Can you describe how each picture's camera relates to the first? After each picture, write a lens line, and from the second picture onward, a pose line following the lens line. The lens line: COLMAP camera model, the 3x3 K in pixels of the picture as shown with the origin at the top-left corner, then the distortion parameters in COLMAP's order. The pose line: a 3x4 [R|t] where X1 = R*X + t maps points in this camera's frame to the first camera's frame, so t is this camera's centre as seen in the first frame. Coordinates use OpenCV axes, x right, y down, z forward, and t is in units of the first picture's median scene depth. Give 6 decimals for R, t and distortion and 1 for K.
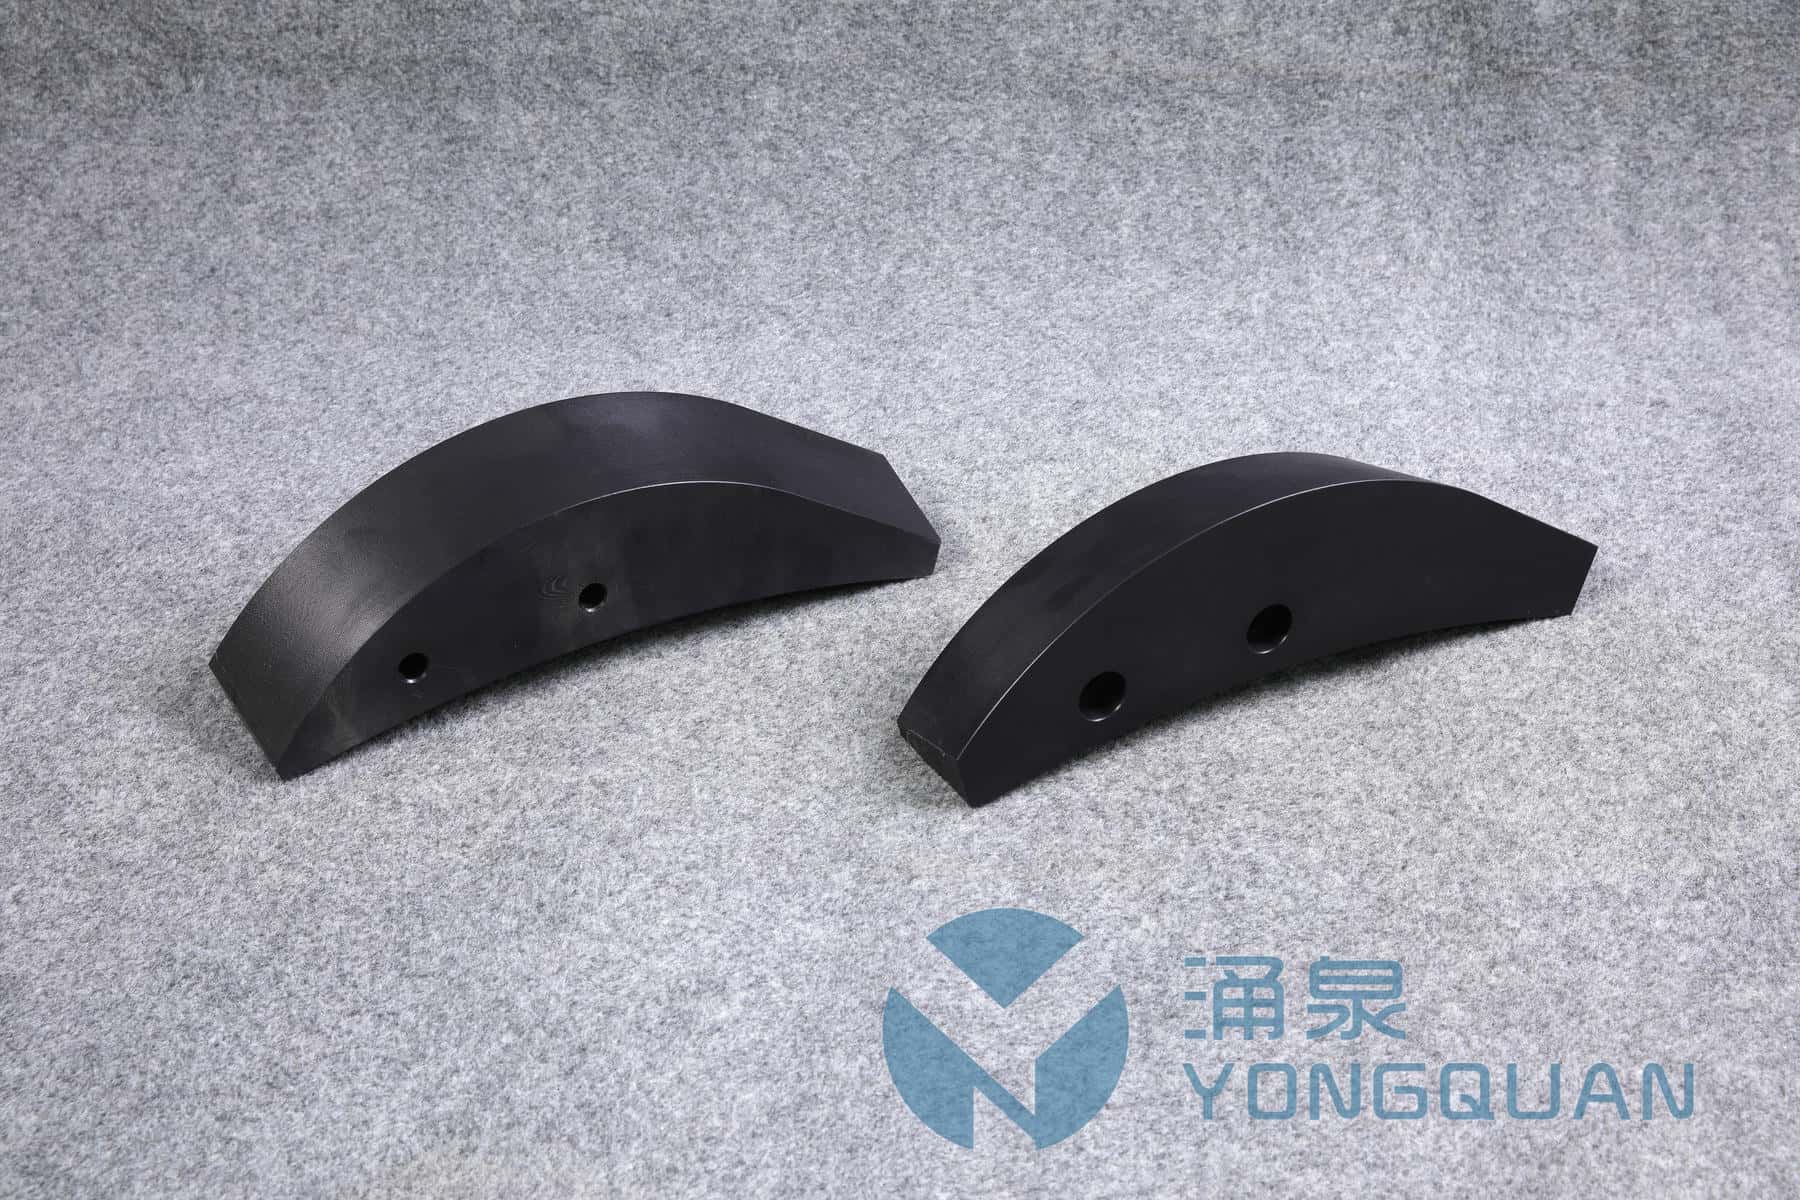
lens RADIAL K [[2633.9, 0, 902.6], [0, 2633.9, 601.7], [0, 0, 1]] dist [0.089129, 0.128817]
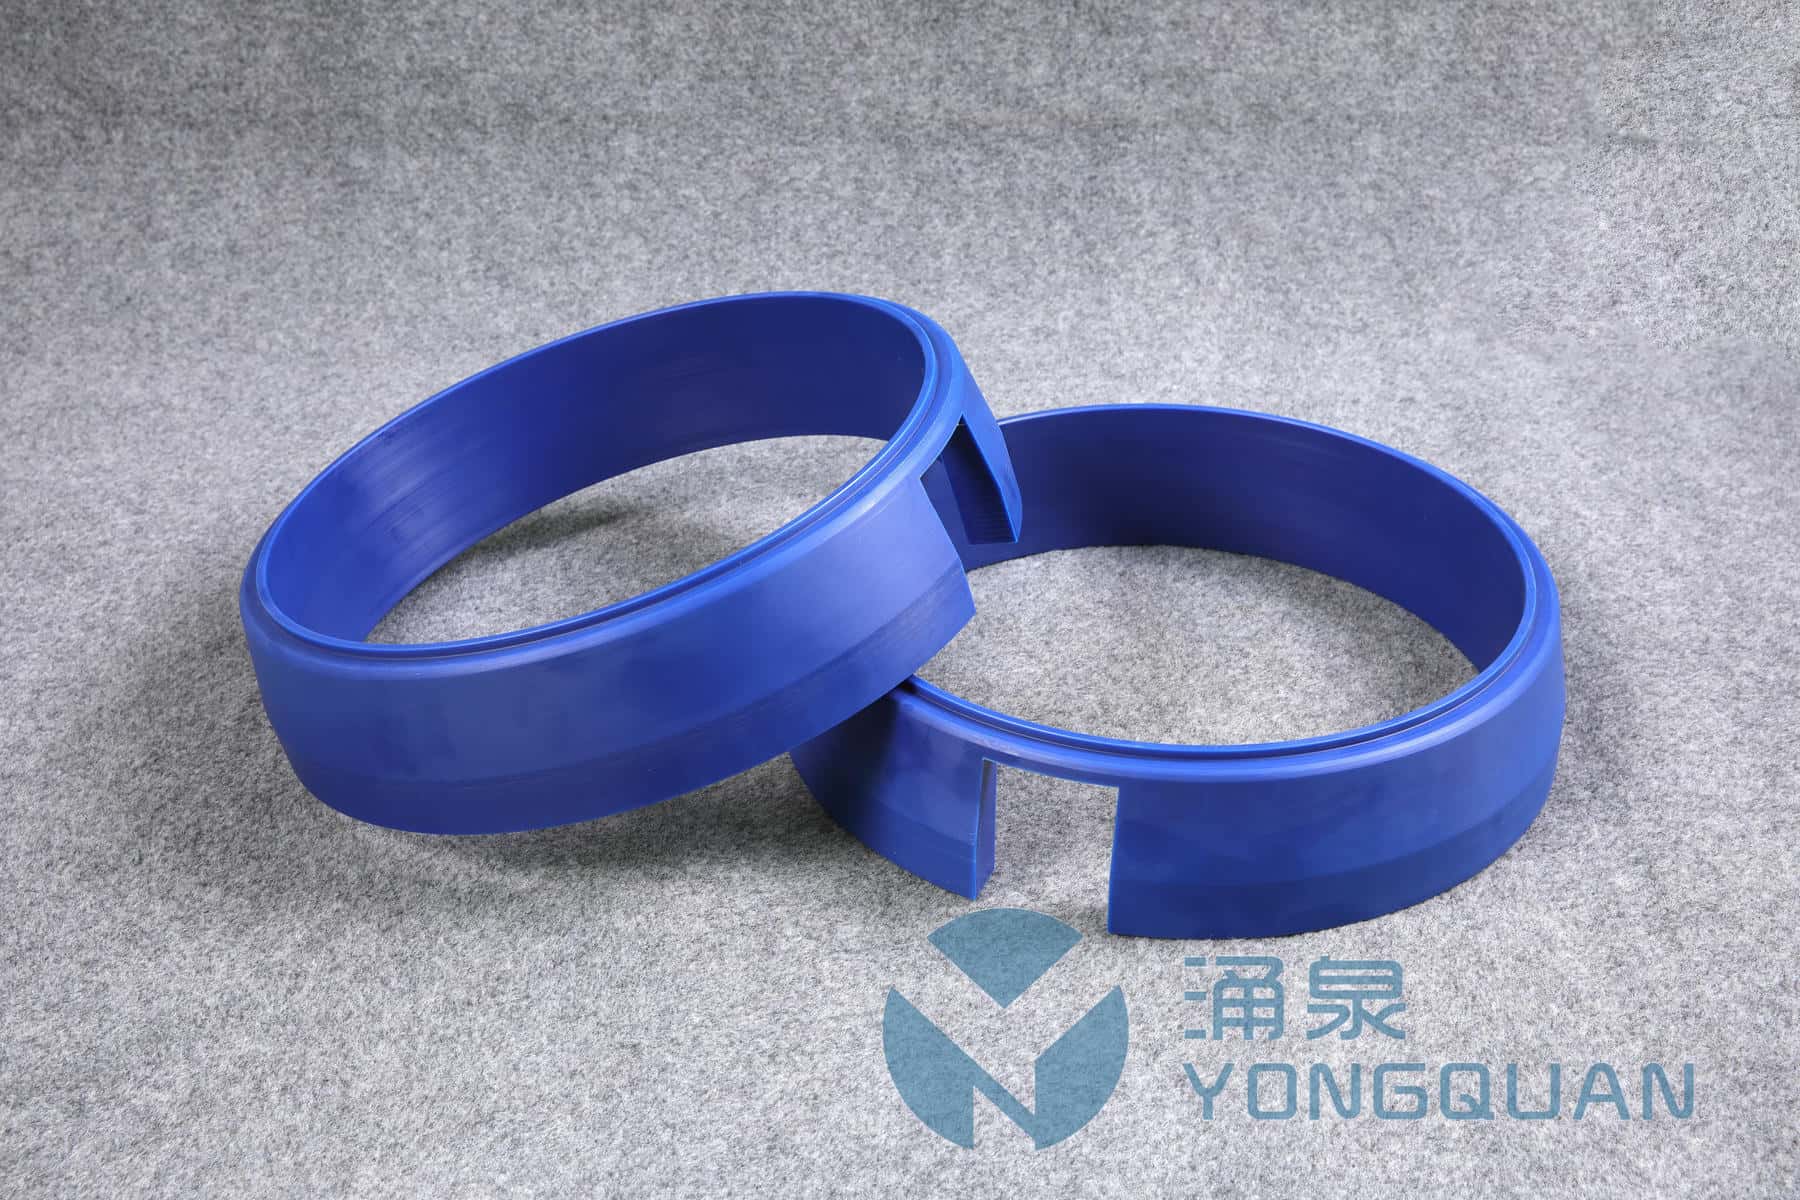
lens RADIAL K [[2635.0, 0, 891.7], [0, 2635.0, 581.3], [0, 0, 1]] dist [0.077033, 0.263300]
pose [[0.999941, -0.009210, -0.005756, 0.066944], [0.008881, 0.998455, -0.054844, 0.057953], [0.006253, 0.054790, 0.998478, -0.110277]]
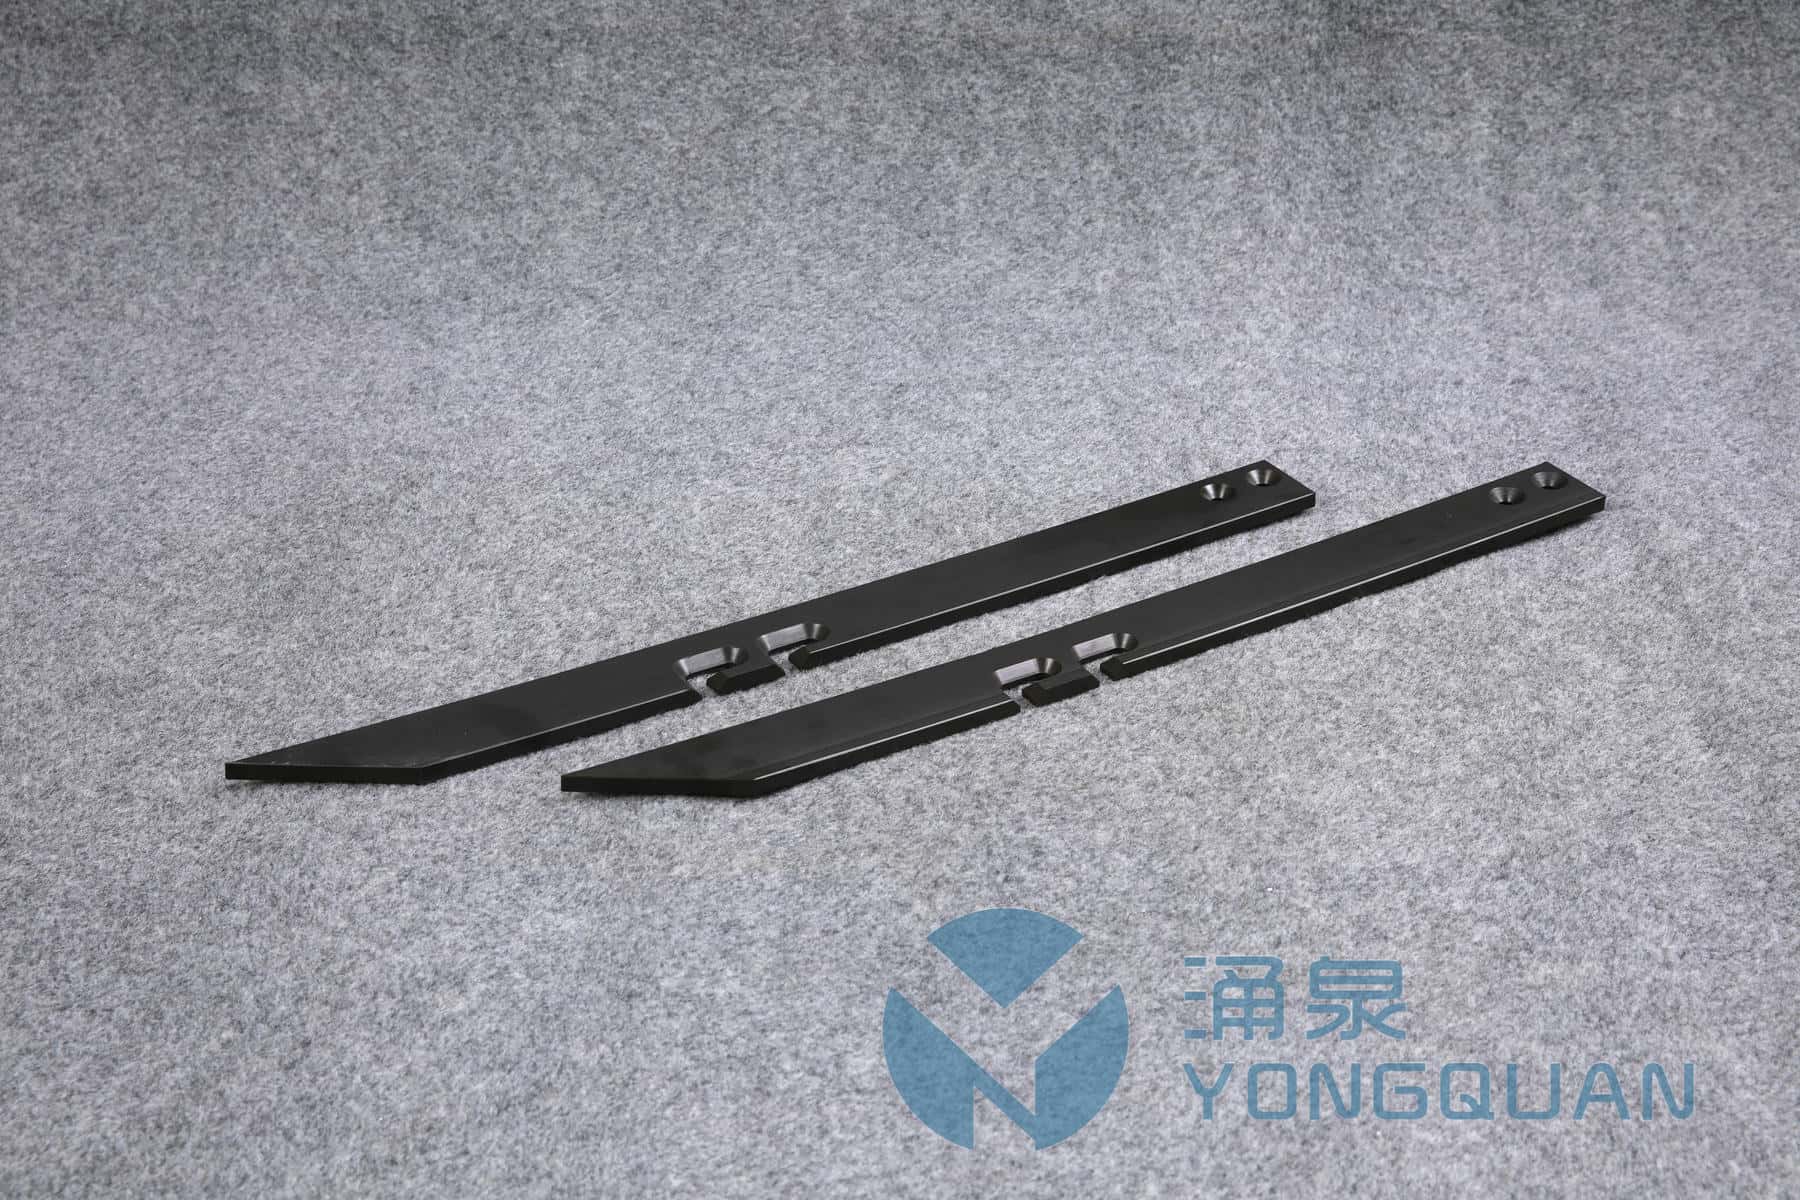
lens RADIAL K [[3011.8, 0, 898.1], [0, 3011.8, 595.4], [0, 0, 1]] dist [0.129560, 0.170161]
pose [[0.999933, -0.010140, 0.005648, 0.055296], [0.010309, 0.999472, -0.030798, 0.029398], [-0.005333, 0.030854, 0.999510, -0.057414]]
